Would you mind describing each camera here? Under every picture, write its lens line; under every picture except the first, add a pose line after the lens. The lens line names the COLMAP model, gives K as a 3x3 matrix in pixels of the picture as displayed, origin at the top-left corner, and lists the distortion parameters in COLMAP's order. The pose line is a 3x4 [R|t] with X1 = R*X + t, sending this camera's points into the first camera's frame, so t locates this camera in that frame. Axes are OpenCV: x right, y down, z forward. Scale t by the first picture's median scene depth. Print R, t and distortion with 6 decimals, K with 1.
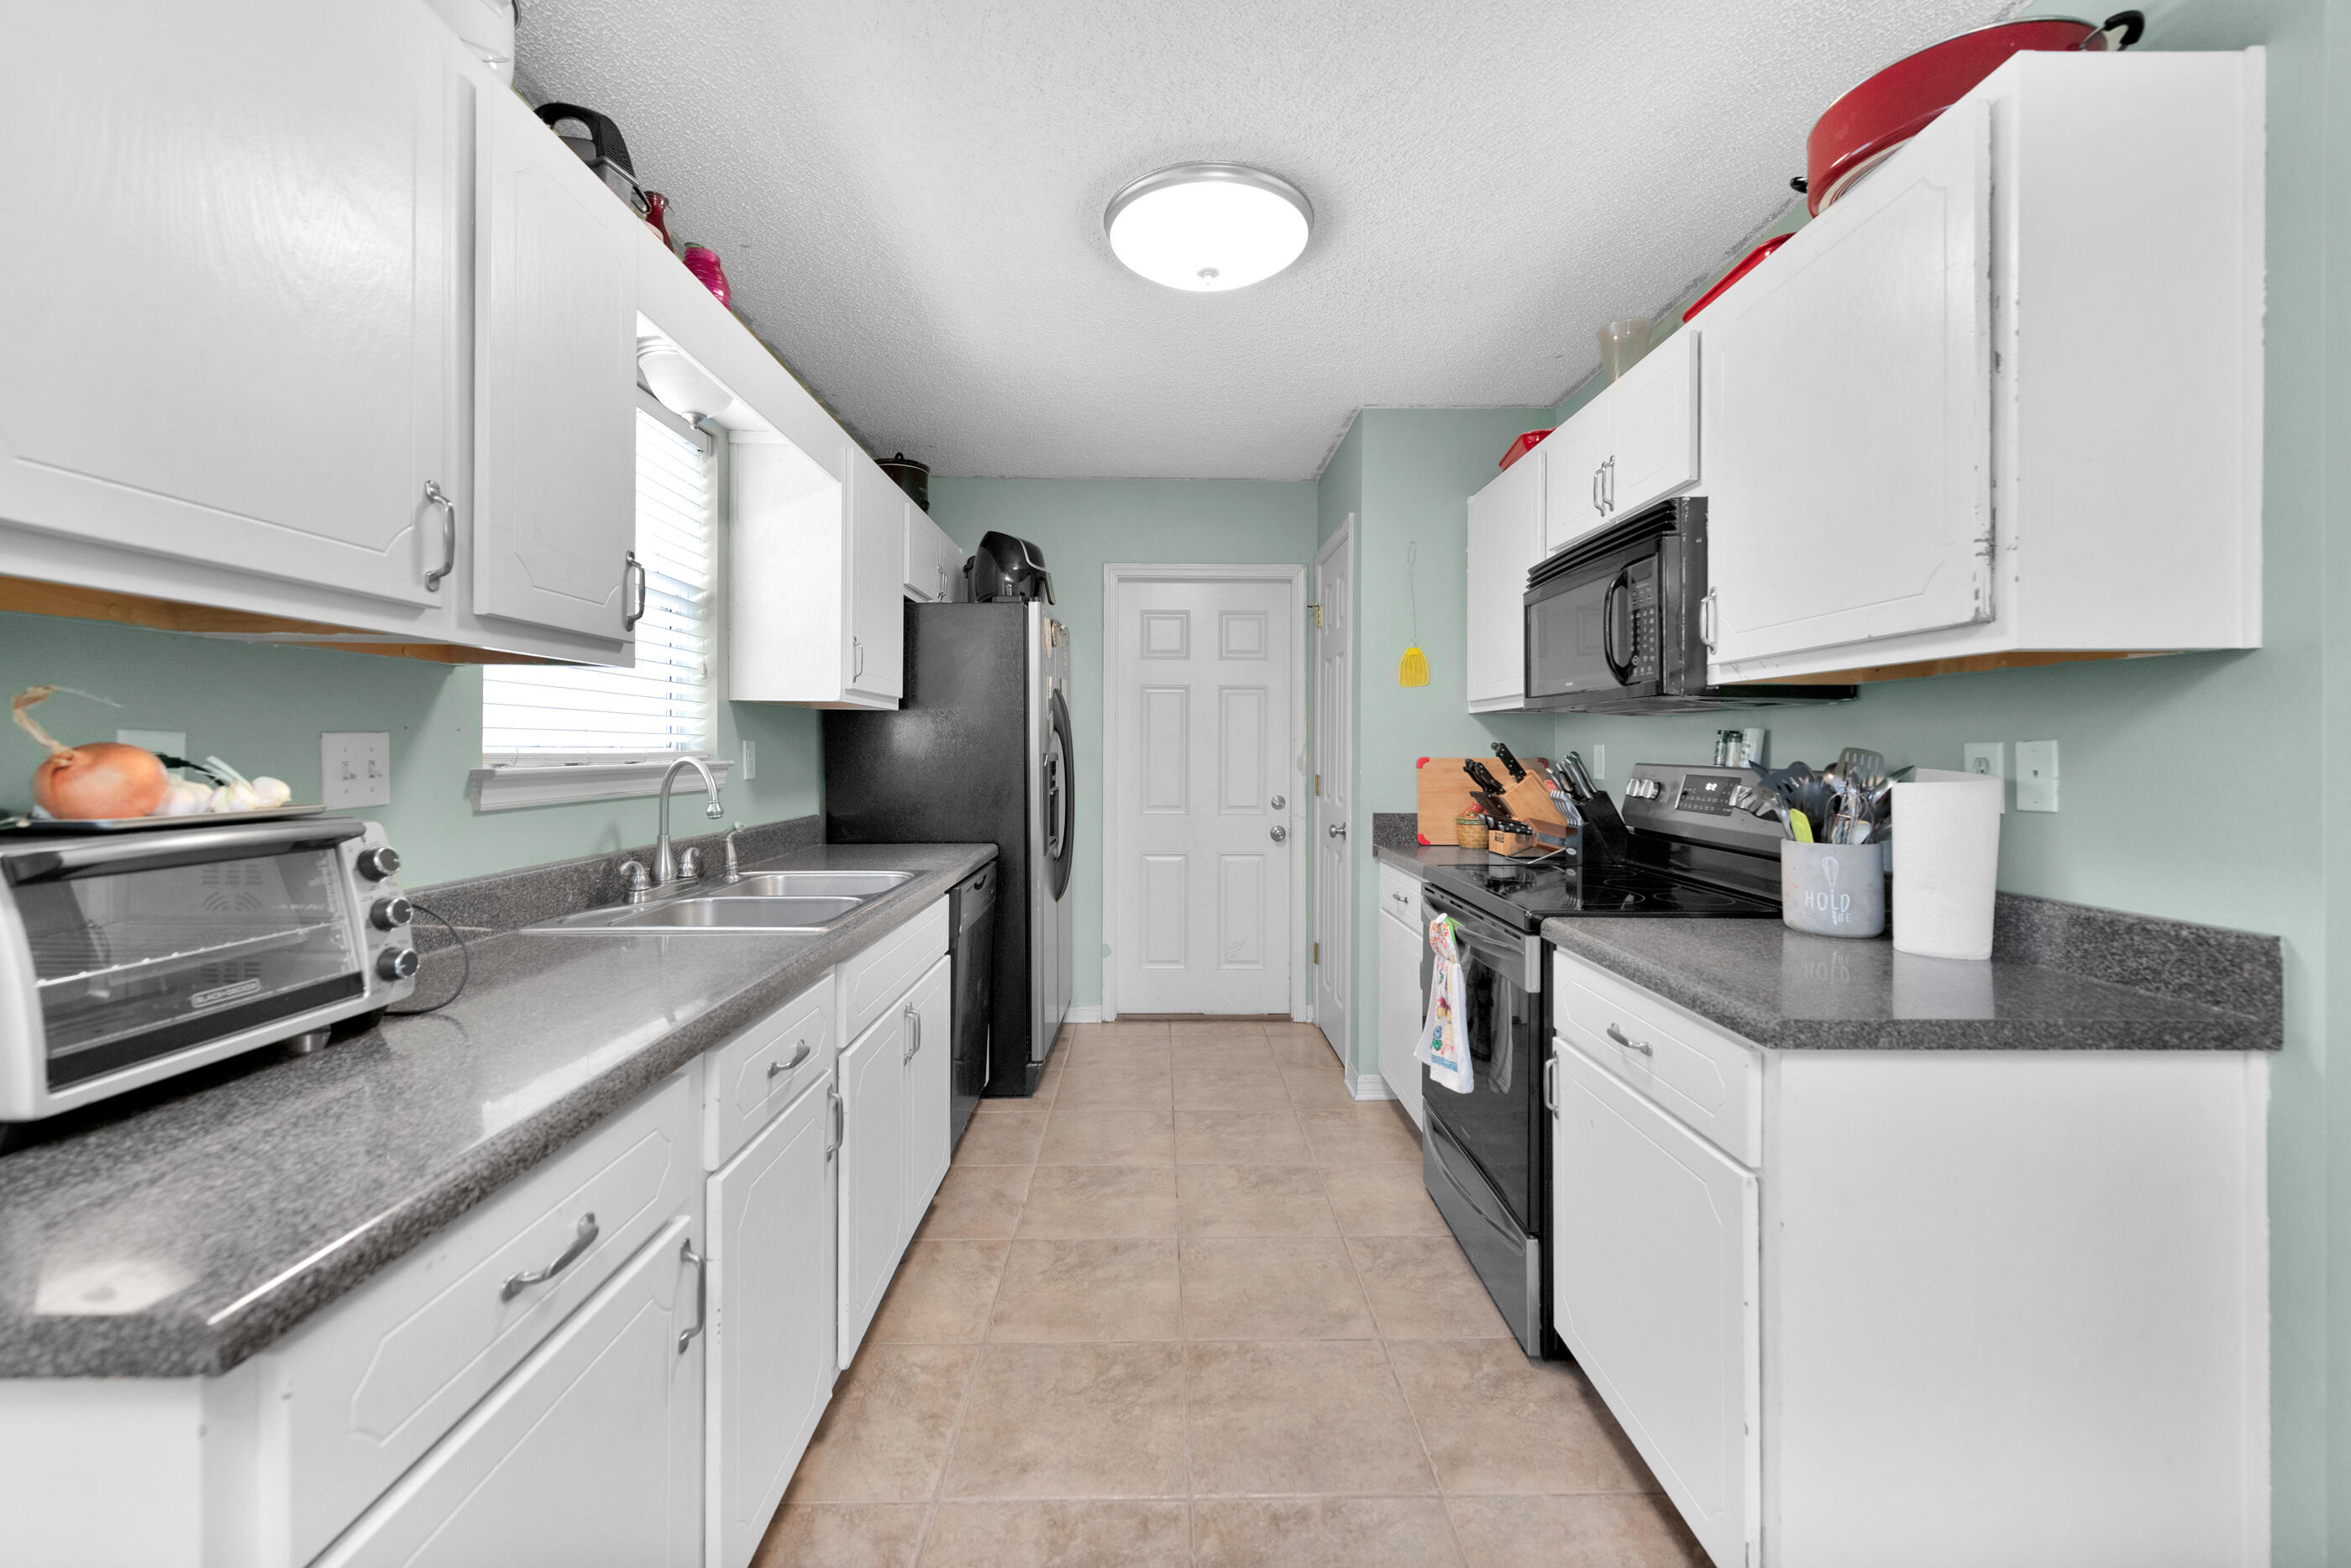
lens RADIAL K [[977.1, 0, 1171.5], [0, 977.1, 761.4], [0, 0, 1]] dist [0.013726, -0.000277]
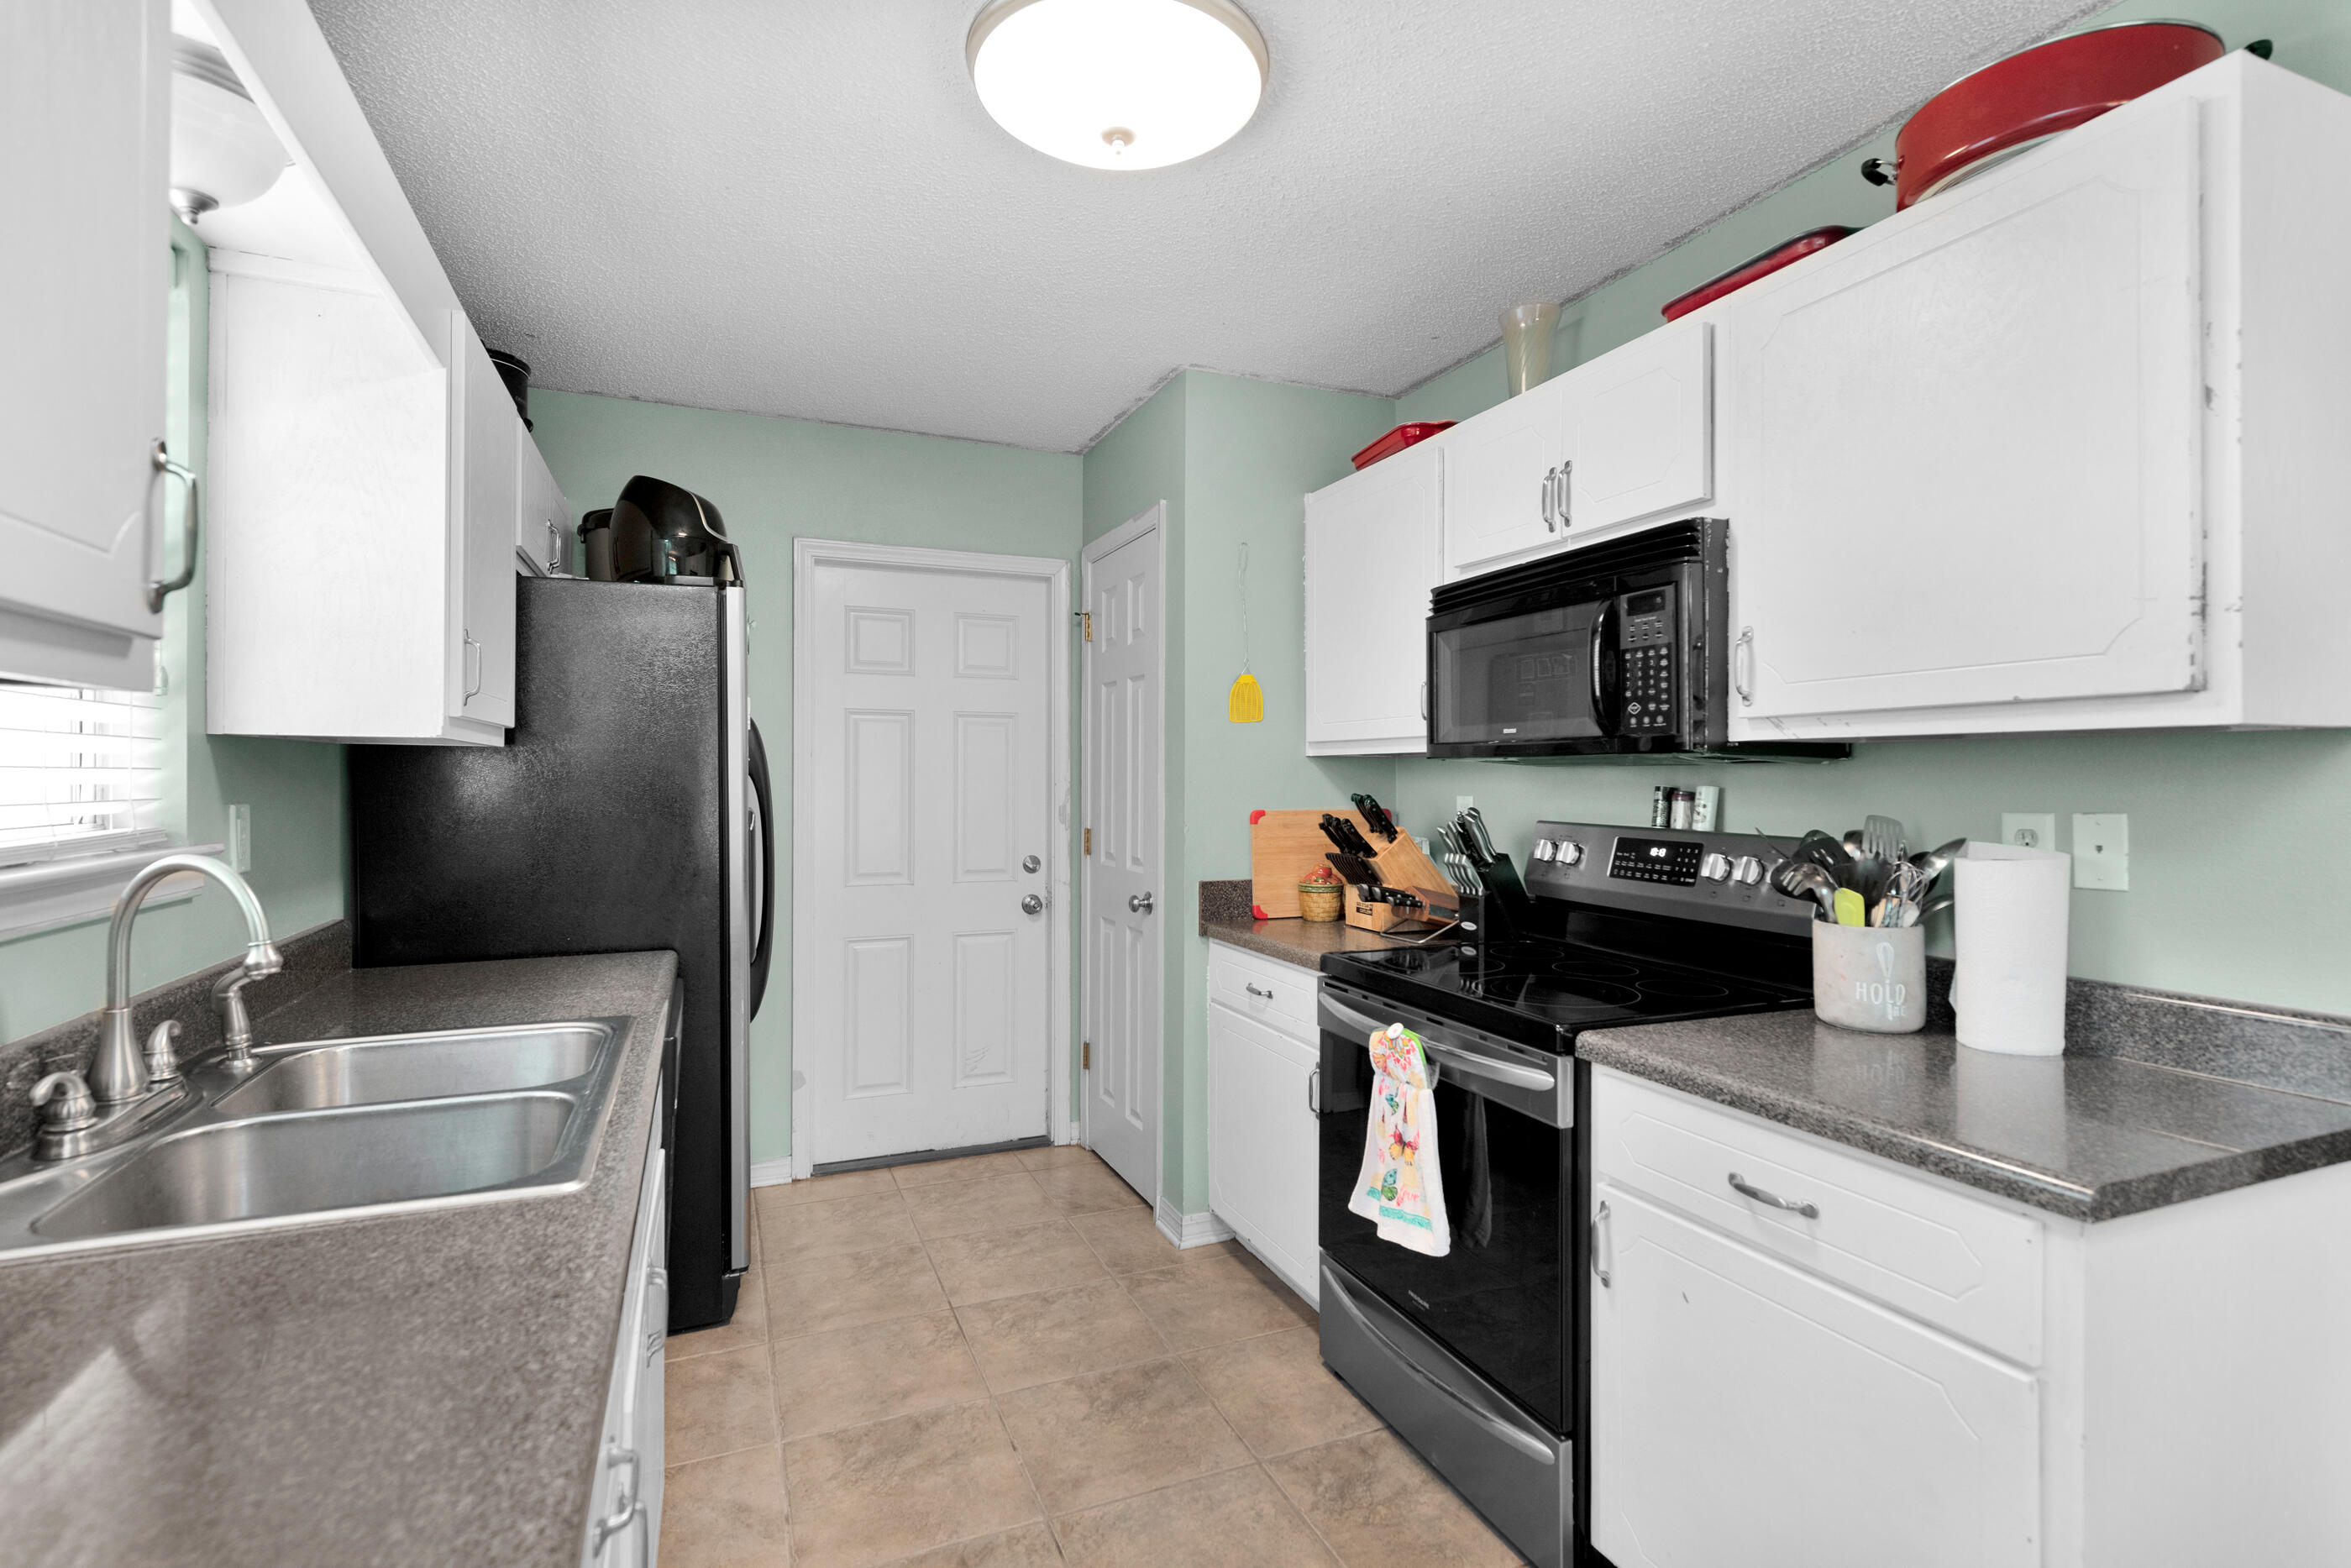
lens RADIAL K [[1130.6, 0, 1182.5], [0, 1130.6, 782.6], [0, 0, 1]] dist [0.016284, -0.004257]
pose [[0.923667, -0.004227, 0.383173, -0.205995], [0.005776, 0.999979, -0.002891, -0.032245], [-0.383153, 0.004884, 0.923672, 0.211201]]
